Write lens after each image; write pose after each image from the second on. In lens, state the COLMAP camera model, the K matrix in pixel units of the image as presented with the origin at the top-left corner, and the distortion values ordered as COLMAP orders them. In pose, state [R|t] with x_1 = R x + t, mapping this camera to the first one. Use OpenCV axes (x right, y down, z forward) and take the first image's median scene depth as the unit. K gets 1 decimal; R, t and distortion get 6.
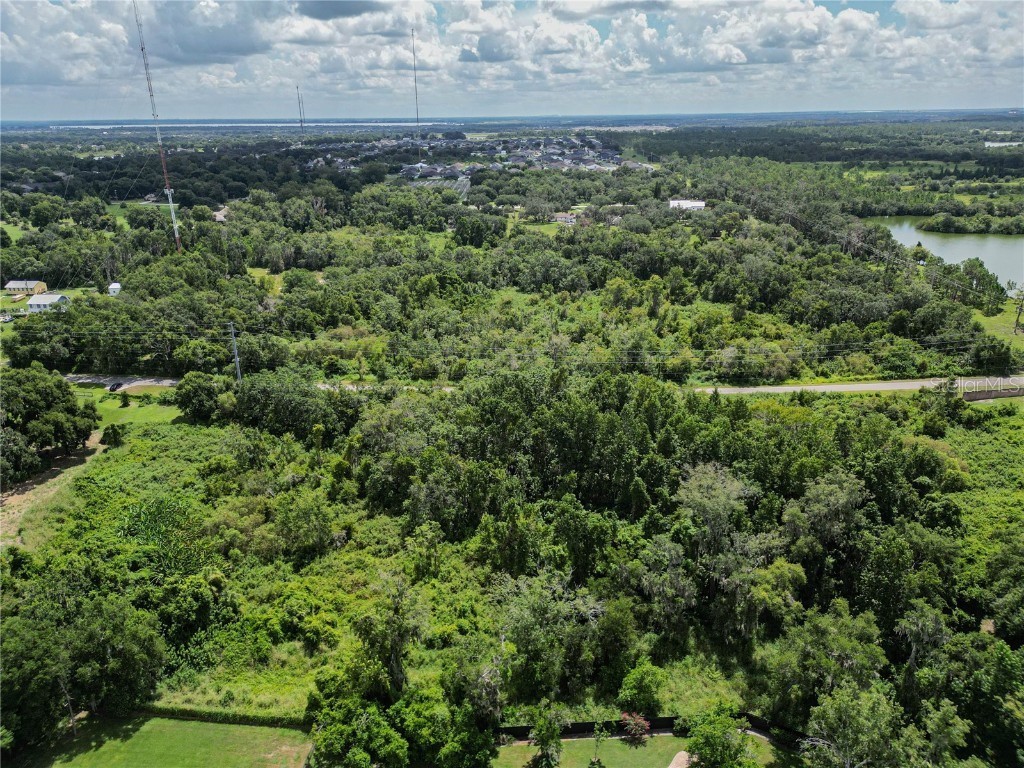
lens RADIAL K [[707.5, 0, 512.0], [0, 707.5, 384.0], [0, 0, 1]] dist [0.071572, -0.072035]
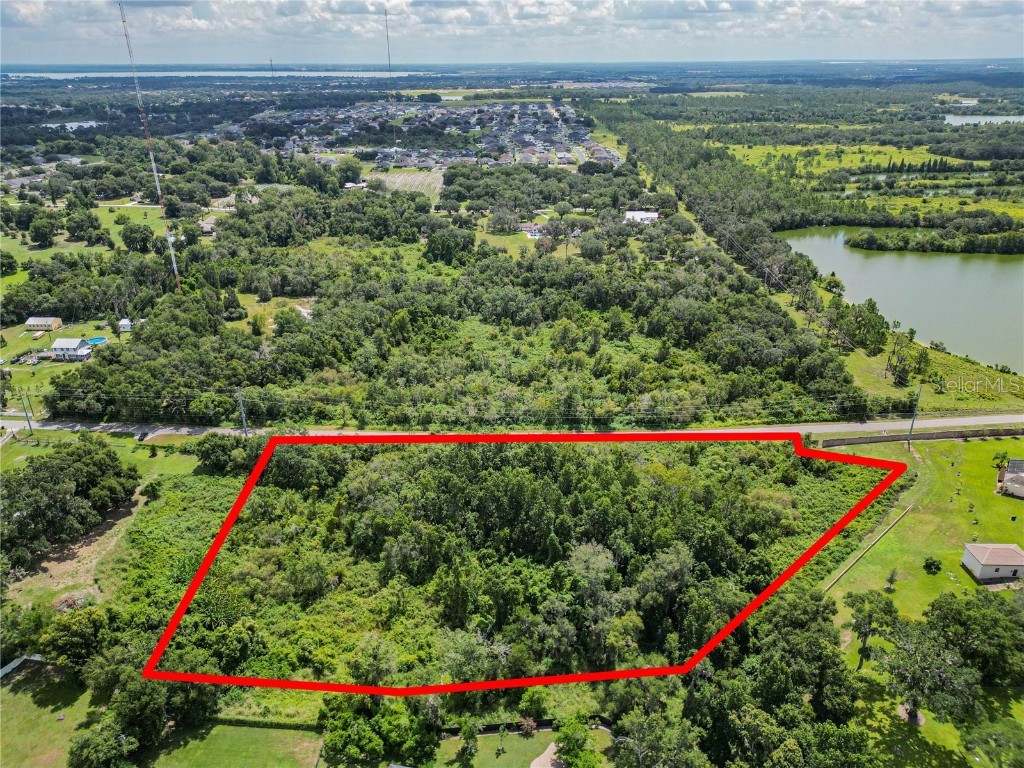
lens RADIAL K [[707.5, 0, 512.0], [0, 707.5, 384.0], [0, 0, 1]] dist [0.071572, -0.072035]
pose [[0.999602, -0.004325, 0.027870, 0.052032], [0.002516, 0.997908, 0.064600, -0.204810], [-0.028091, -0.064504, 0.997522, -0.286771]]
